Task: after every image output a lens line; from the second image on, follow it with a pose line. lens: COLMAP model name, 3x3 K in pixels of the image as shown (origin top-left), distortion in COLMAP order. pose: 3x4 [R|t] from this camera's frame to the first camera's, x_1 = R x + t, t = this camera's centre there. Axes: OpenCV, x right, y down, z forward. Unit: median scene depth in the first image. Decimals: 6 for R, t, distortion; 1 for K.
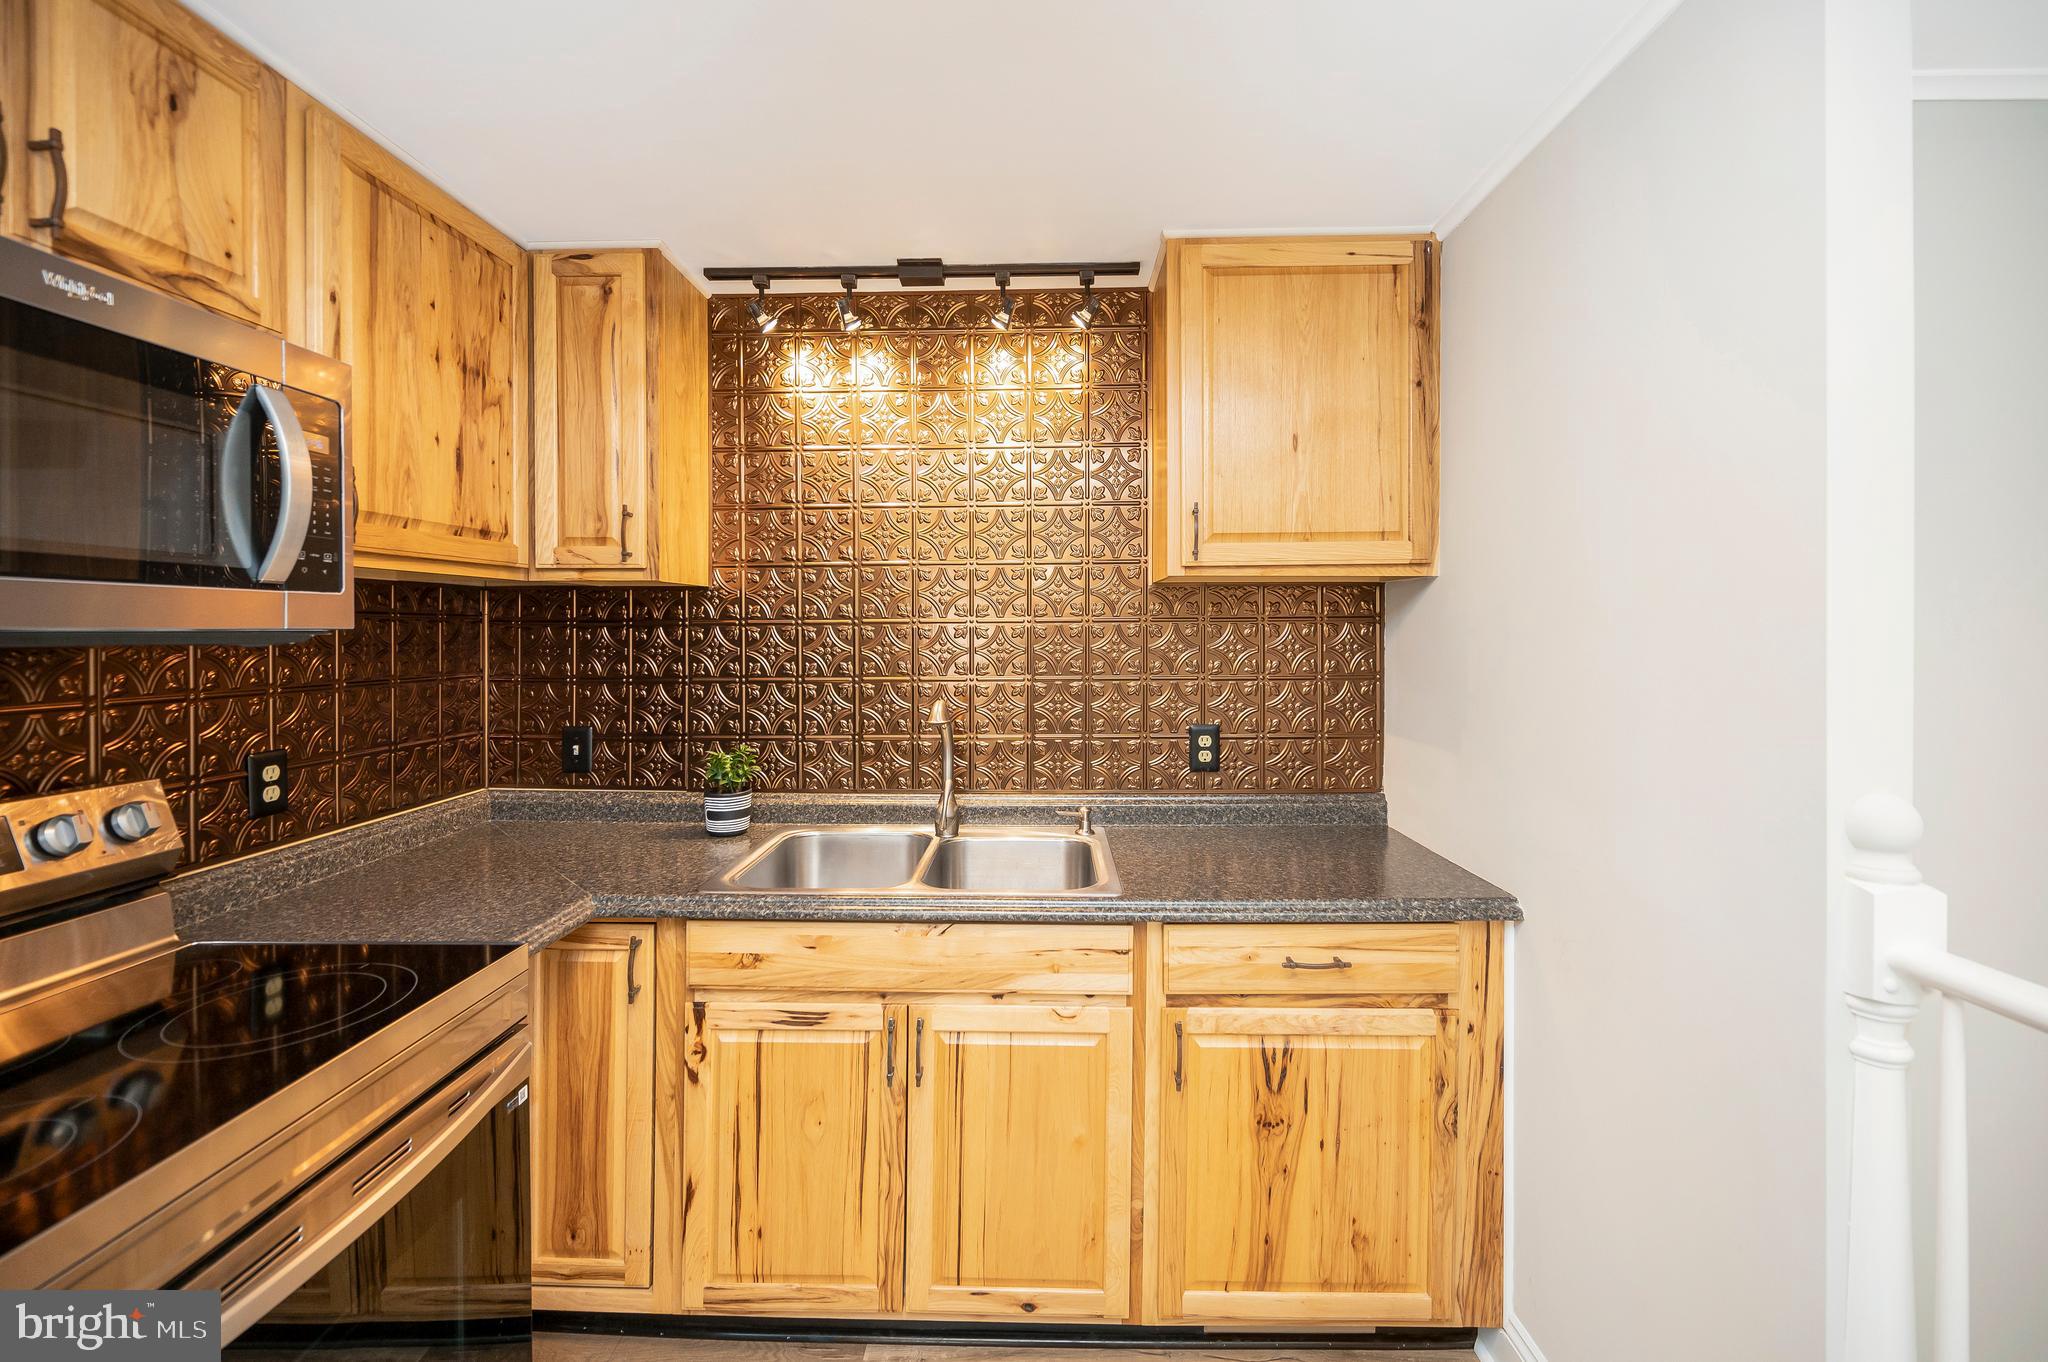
lens RADIAL K [[832.5, 0, 1036.1], [0, 832.5, 636.1], [0, 0, 1]] dist [-0.008932, -0.000427]
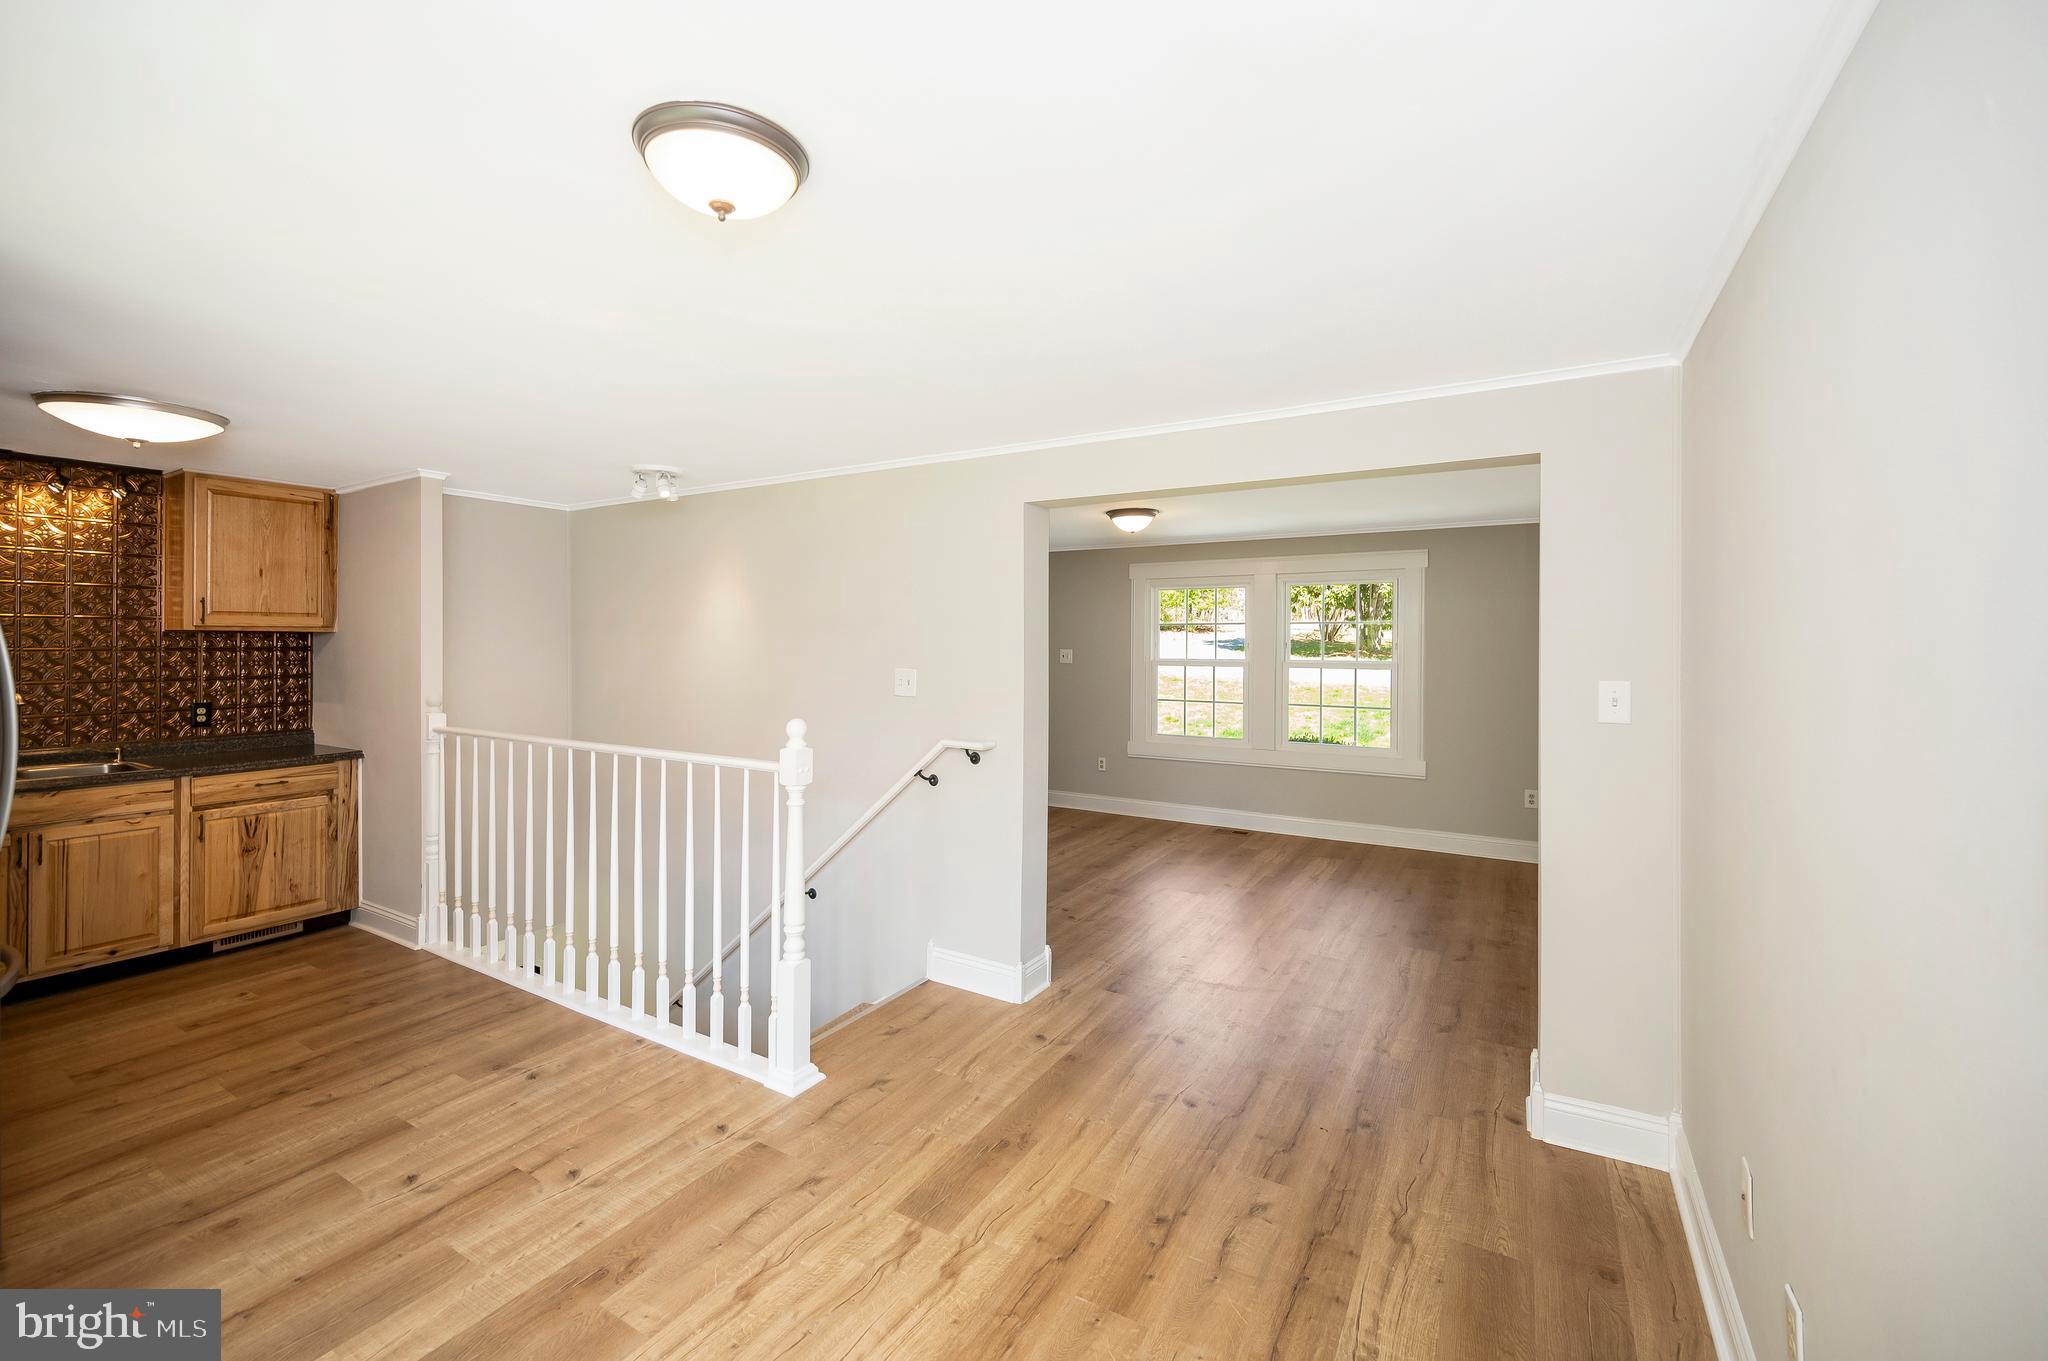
lens RADIAL K [[832.5, 0, 1033.4], [0, 832.5, 650.3], [0, 0, 1]] dist [-0.008932, -0.000427]
pose [[0.484720, 0.003335, 0.874663, -0.756340], [0.002129, 0.999985, -0.004992, -0.005217], [-0.874667, 0.004282, 0.484706, -2.301183]]
